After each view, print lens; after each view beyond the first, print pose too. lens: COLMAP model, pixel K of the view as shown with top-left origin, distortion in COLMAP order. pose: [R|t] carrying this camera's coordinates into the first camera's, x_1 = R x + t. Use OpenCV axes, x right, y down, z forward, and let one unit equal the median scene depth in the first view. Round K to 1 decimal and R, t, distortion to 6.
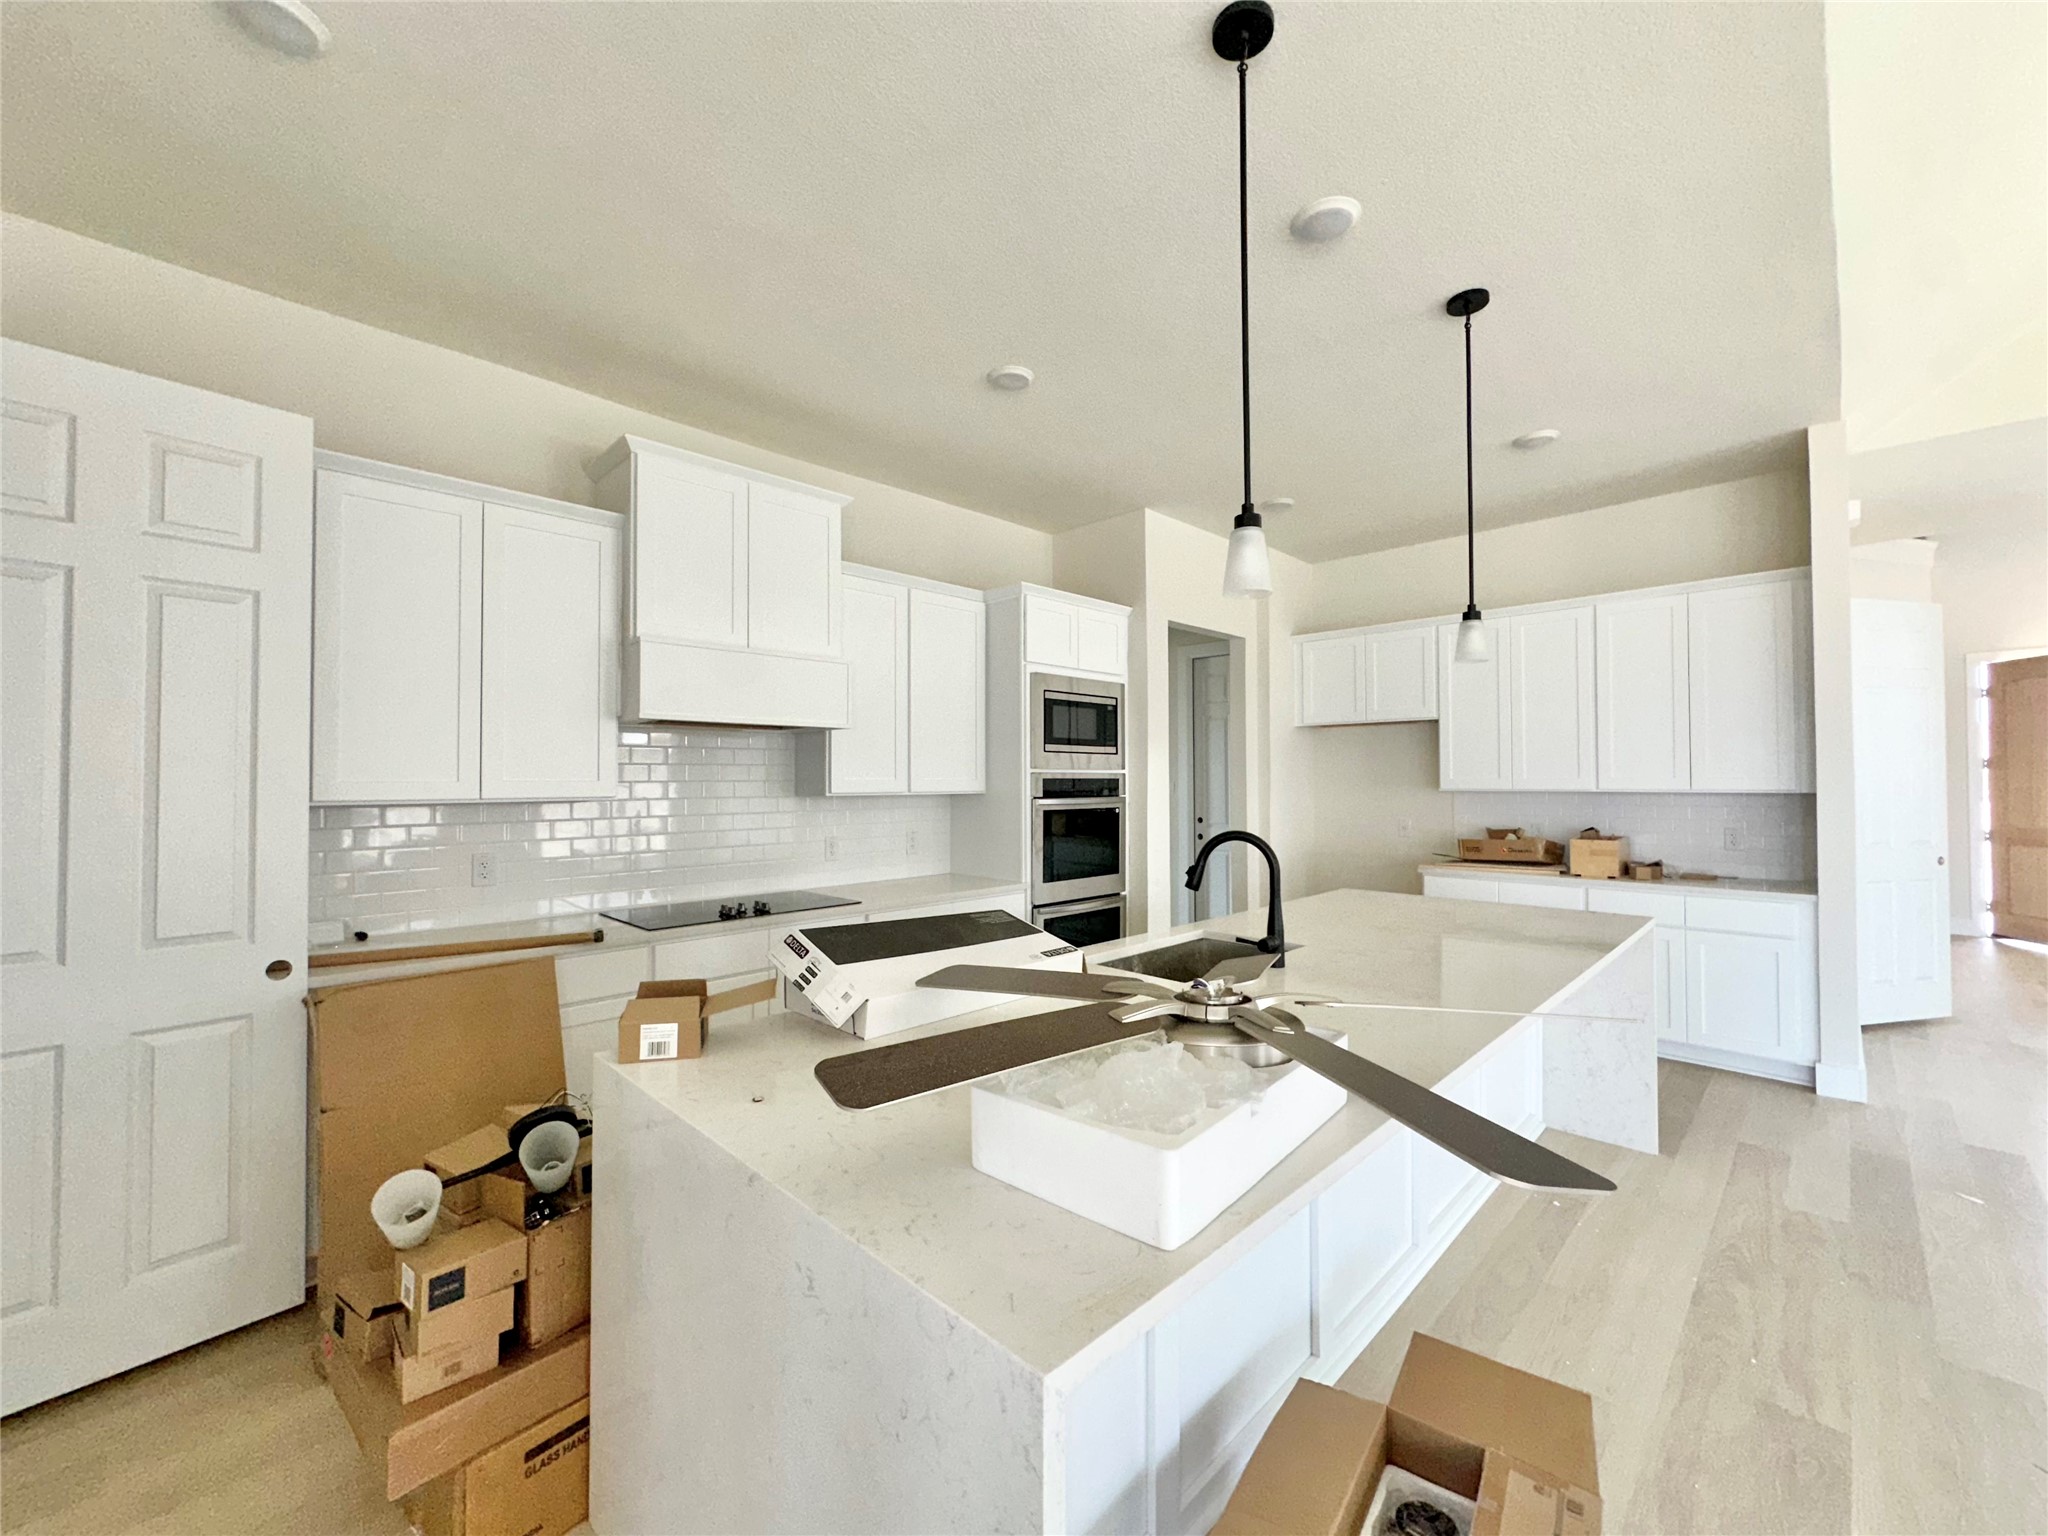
lens RADIAL K [[820.3, 0, 1024.6], [0, 820.3, 765.4], [0, 0, 1]] dist [-0.003504, 0.001353]
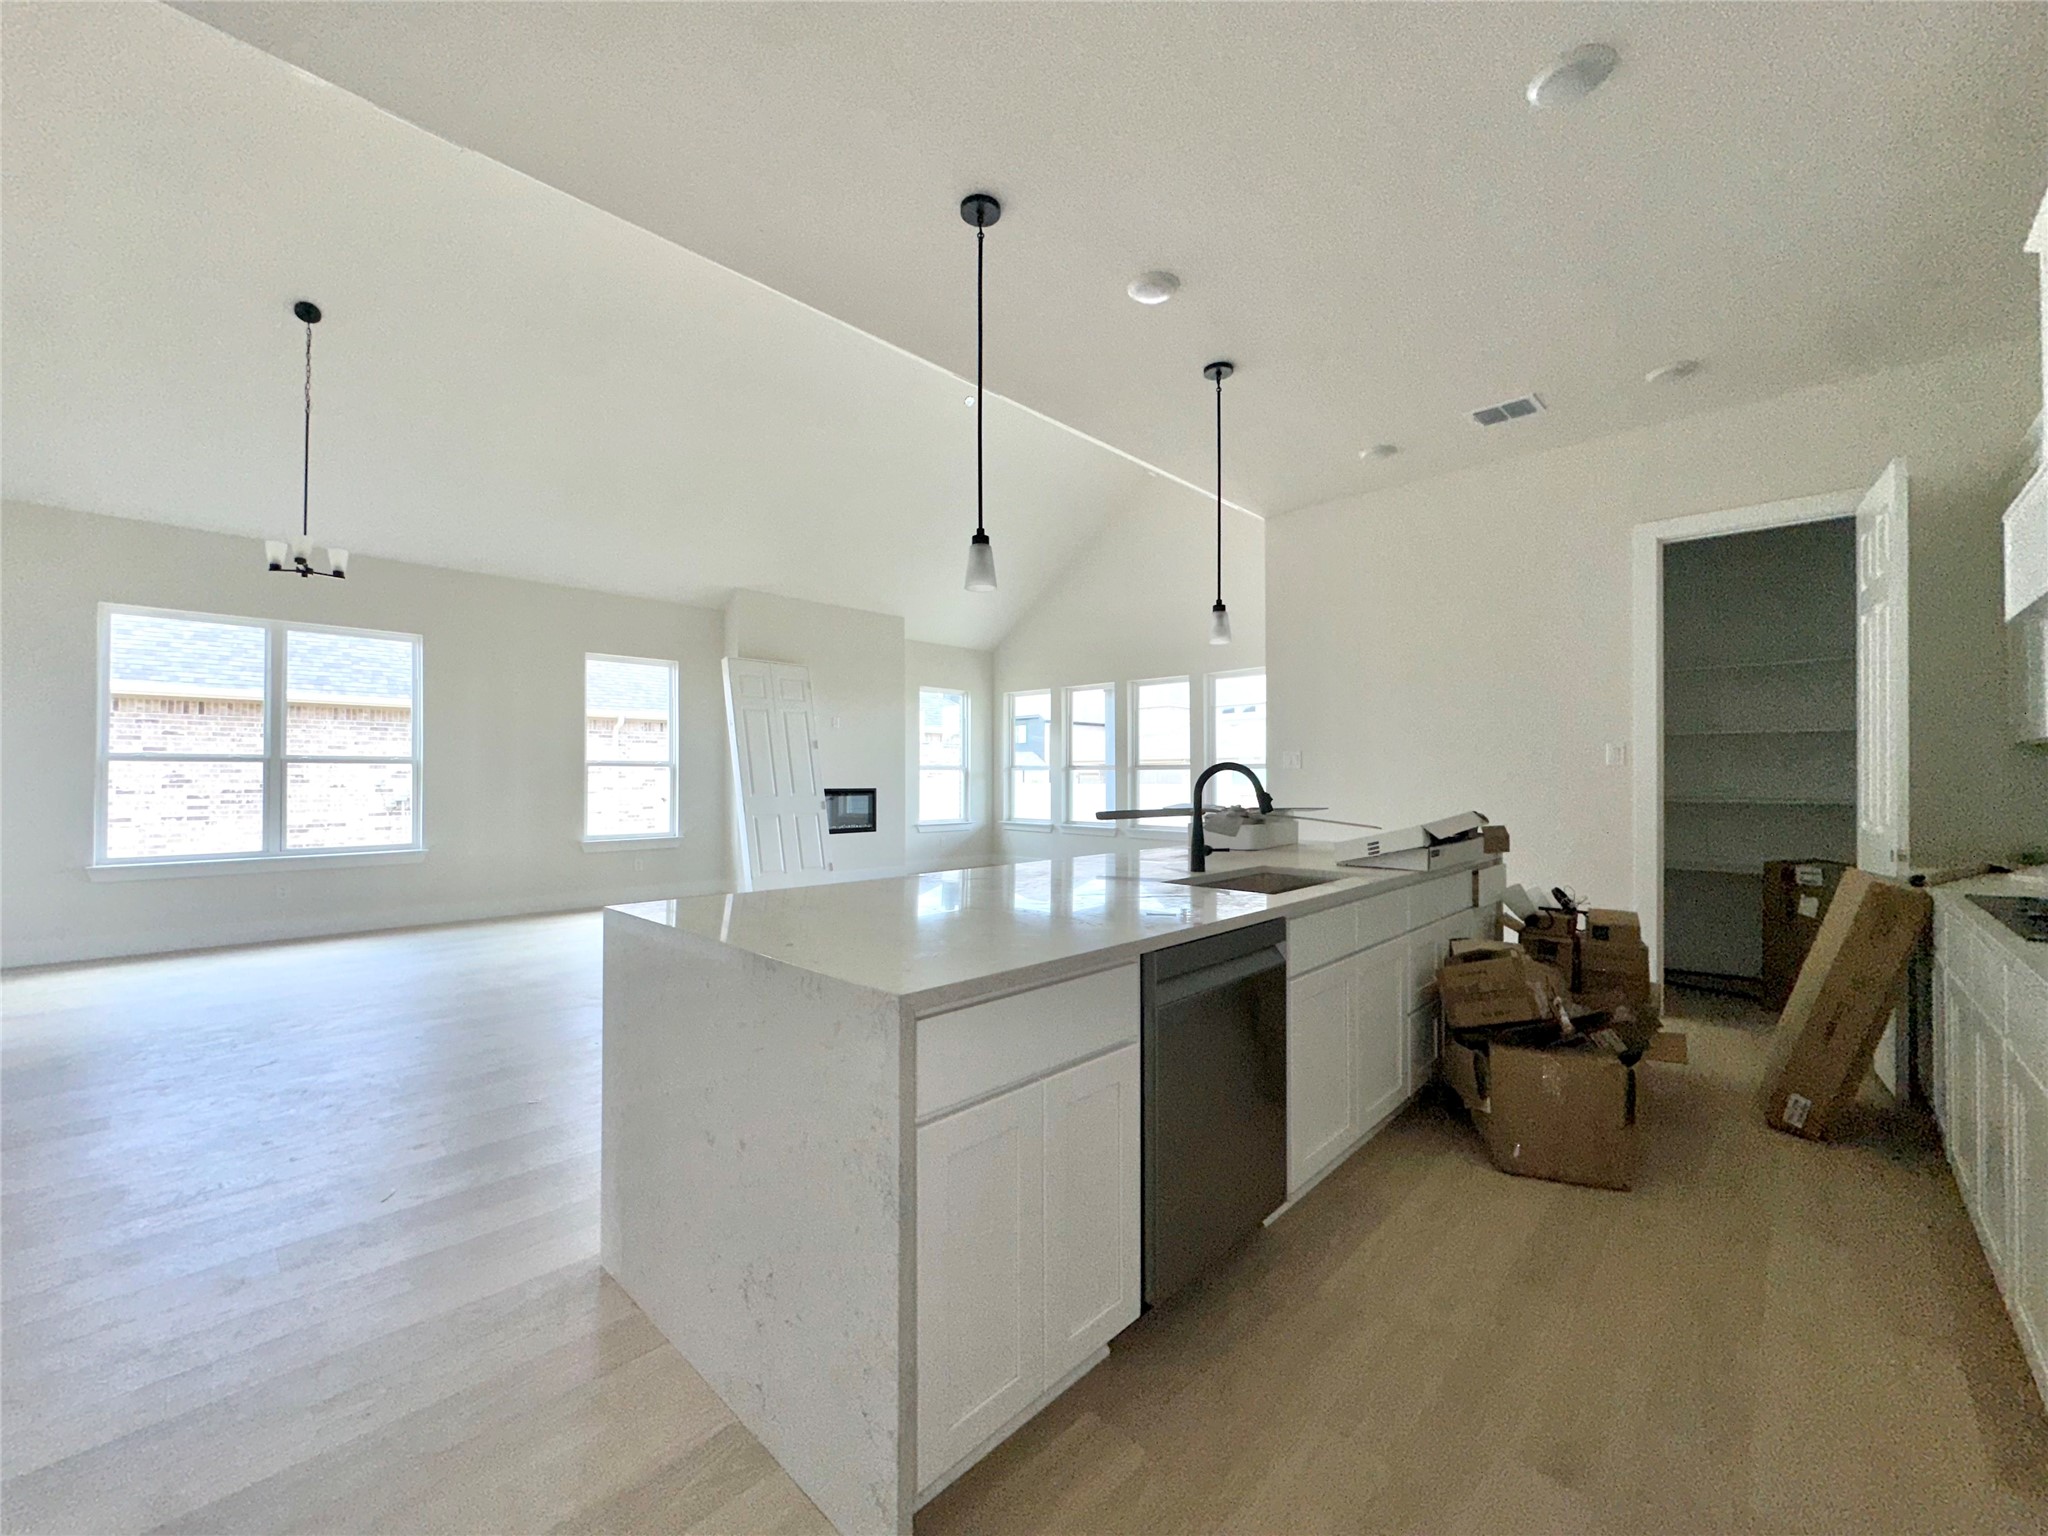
lens RADIAL K [[820.3, 0, 1024.5], [0, 820.3, 767.6], [0, 0, 1]] dist [-0.003504, 0.001353]
pose [[-0.999752, 0.003065, -0.022080, 0.360028], [0.003725, 0.999545, -0.029931, 0.074496], [0.021979, -0.030006, -0.999308, 1.356957]]
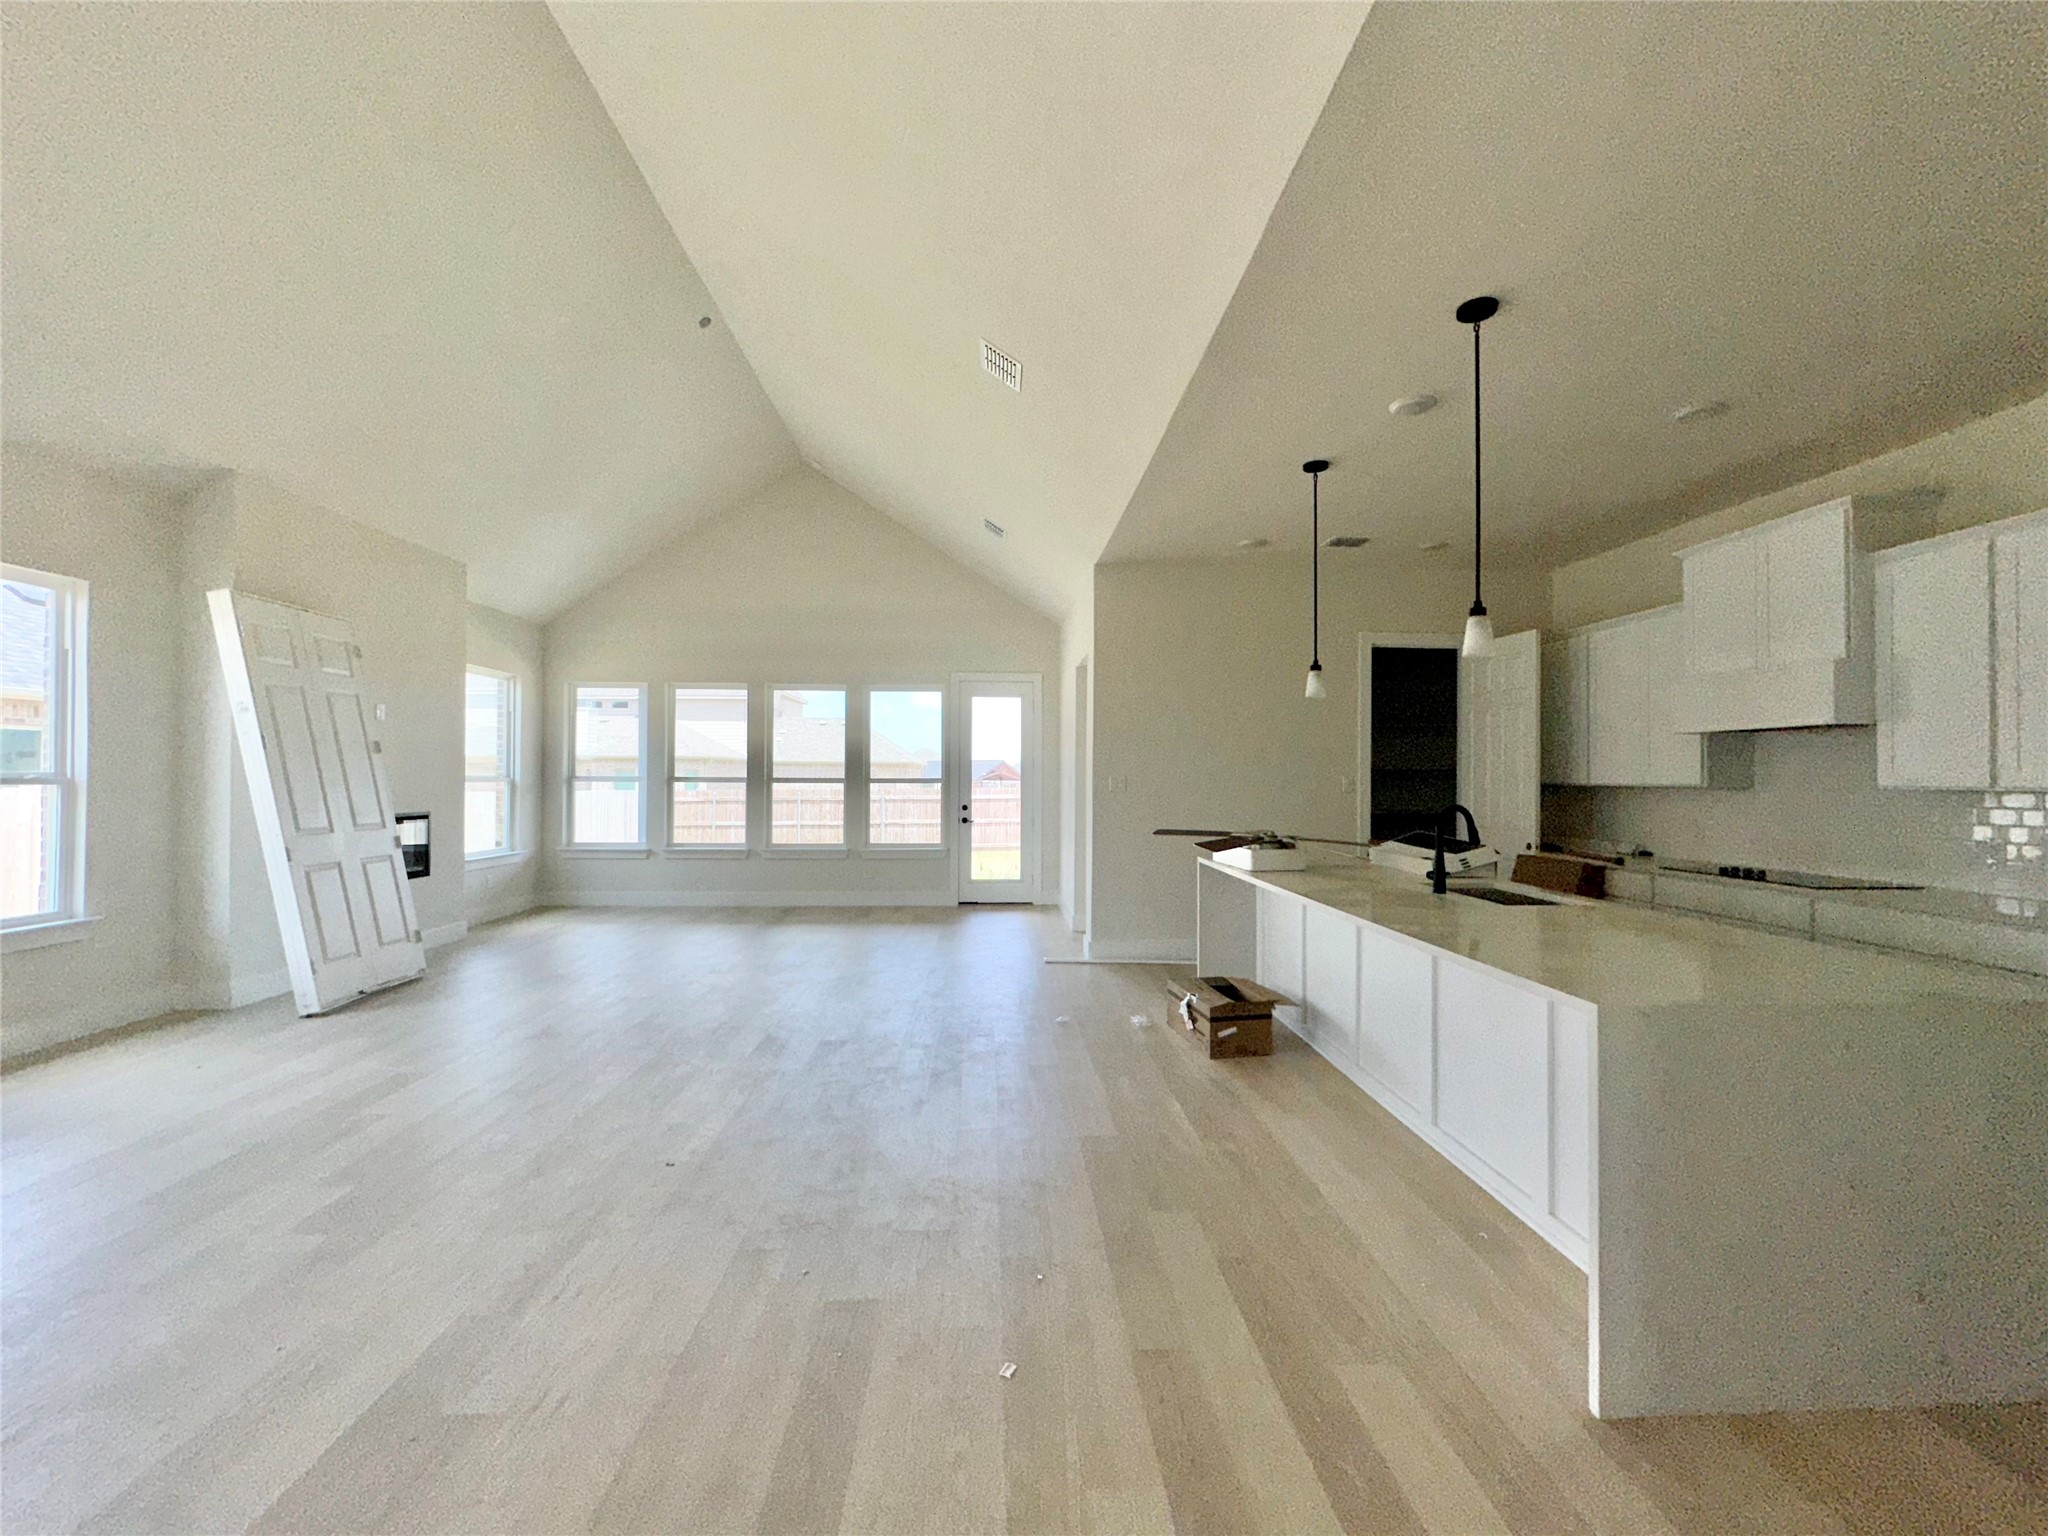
lens RADIAL K [[820.3, 0, 1026.2], [0, 820.3, 766.0], [0, 0, 1]] dist [-0.003504, 0.001353]
pose [[-0.670376, -0.009252, -0.741964, 1.188521], [0.011581, 0.999670, -0.022929, 0.020220], [0.741931, -0.023964, -0.670047, 0.886449]]
